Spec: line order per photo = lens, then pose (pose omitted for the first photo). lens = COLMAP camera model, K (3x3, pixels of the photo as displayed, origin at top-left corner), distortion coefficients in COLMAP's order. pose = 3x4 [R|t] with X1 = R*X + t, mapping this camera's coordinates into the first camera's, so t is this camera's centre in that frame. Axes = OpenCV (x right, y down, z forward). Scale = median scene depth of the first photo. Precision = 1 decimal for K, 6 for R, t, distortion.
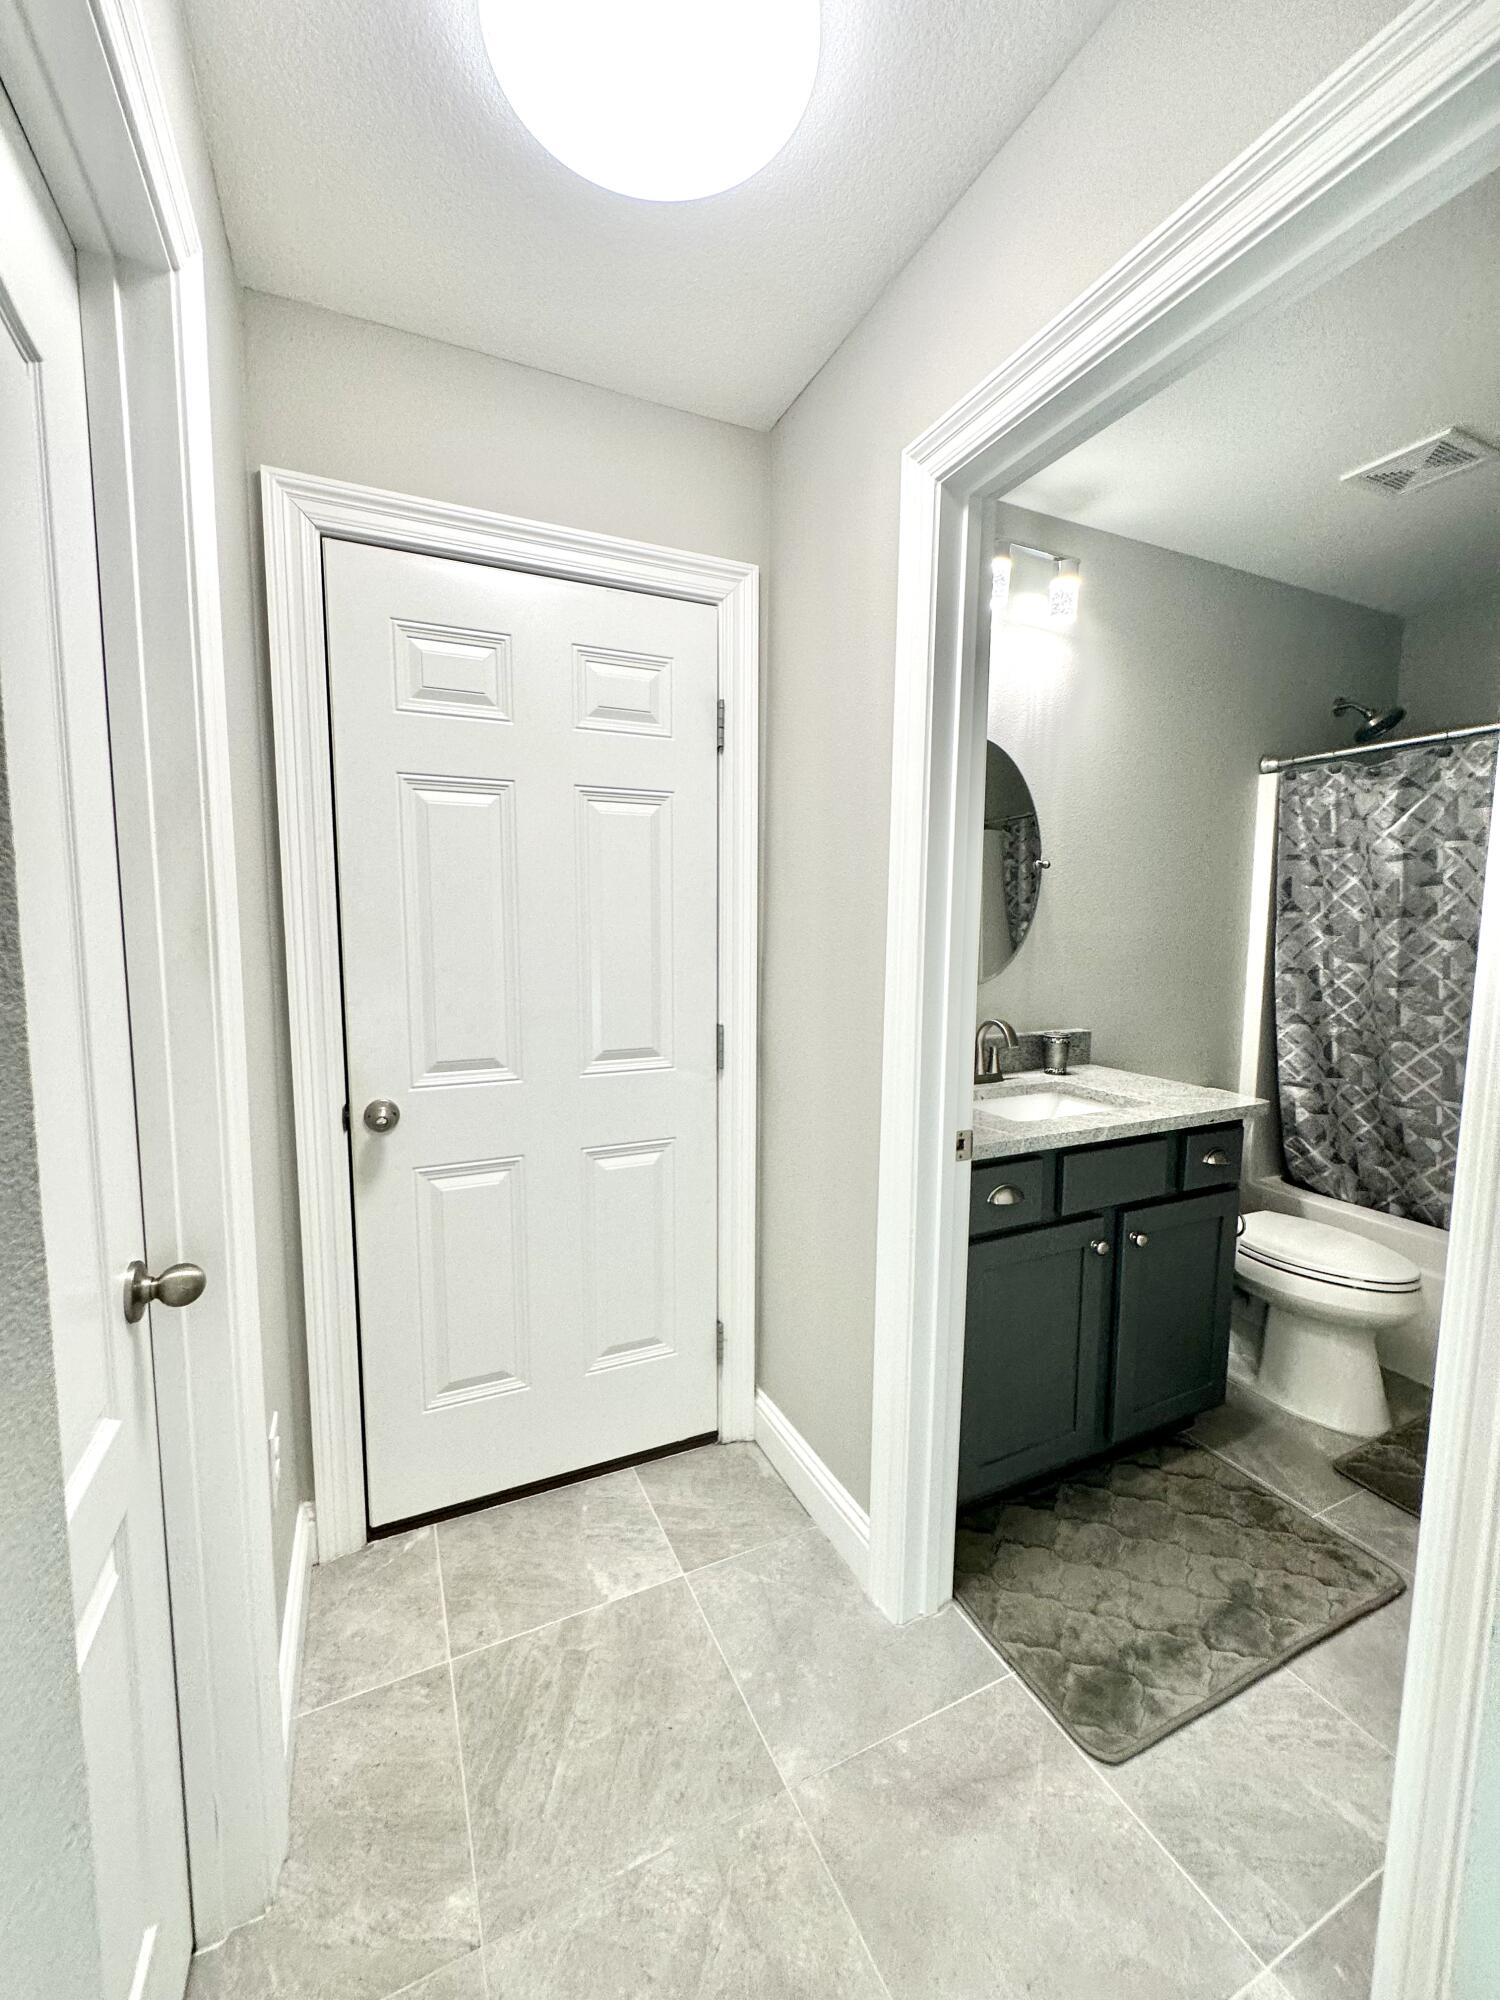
lens RADIAL K [[803.8, 0, 750.3], [0, 803.8, 1002.1], [0, 0, 1]] dist [0.000245, -0.000033]
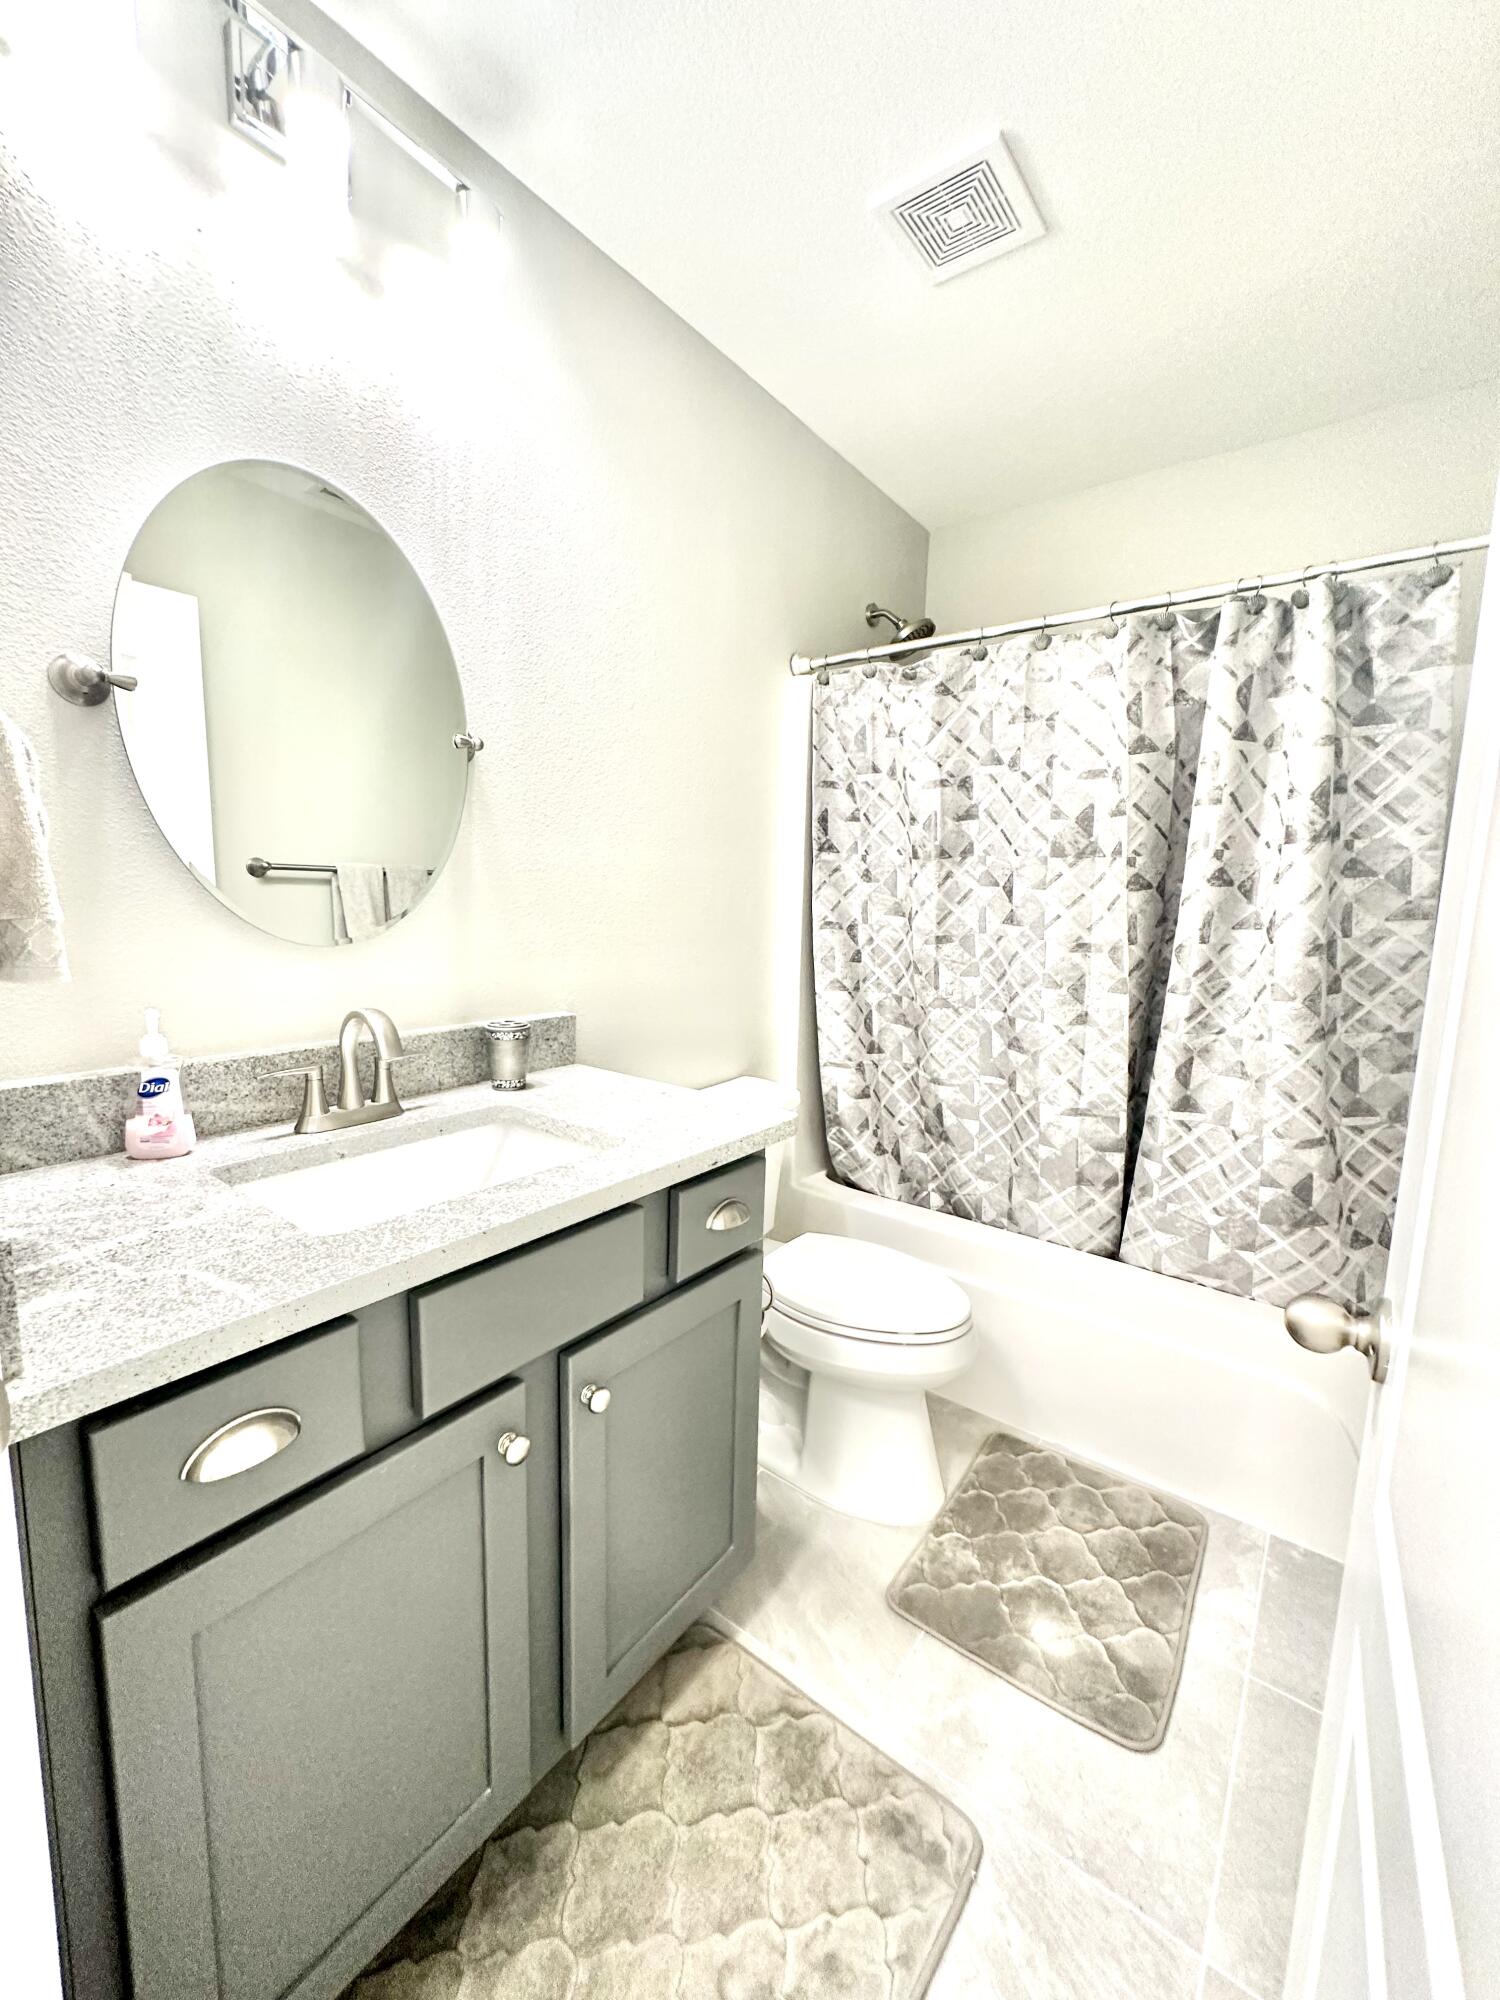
lens RADIAL K [[803.8, 0, 739.0], [0, 803.8, 1000.8], [0, 0, 1]] dist [0.000245, -0.000033]
pose [[0.893211, -0.041800, 0.447691, 0.255415], [0.025547, 0.998779, 0.042285, 0.000034], [-0.448912, -0.026332, 0.893188, 0.357567]]
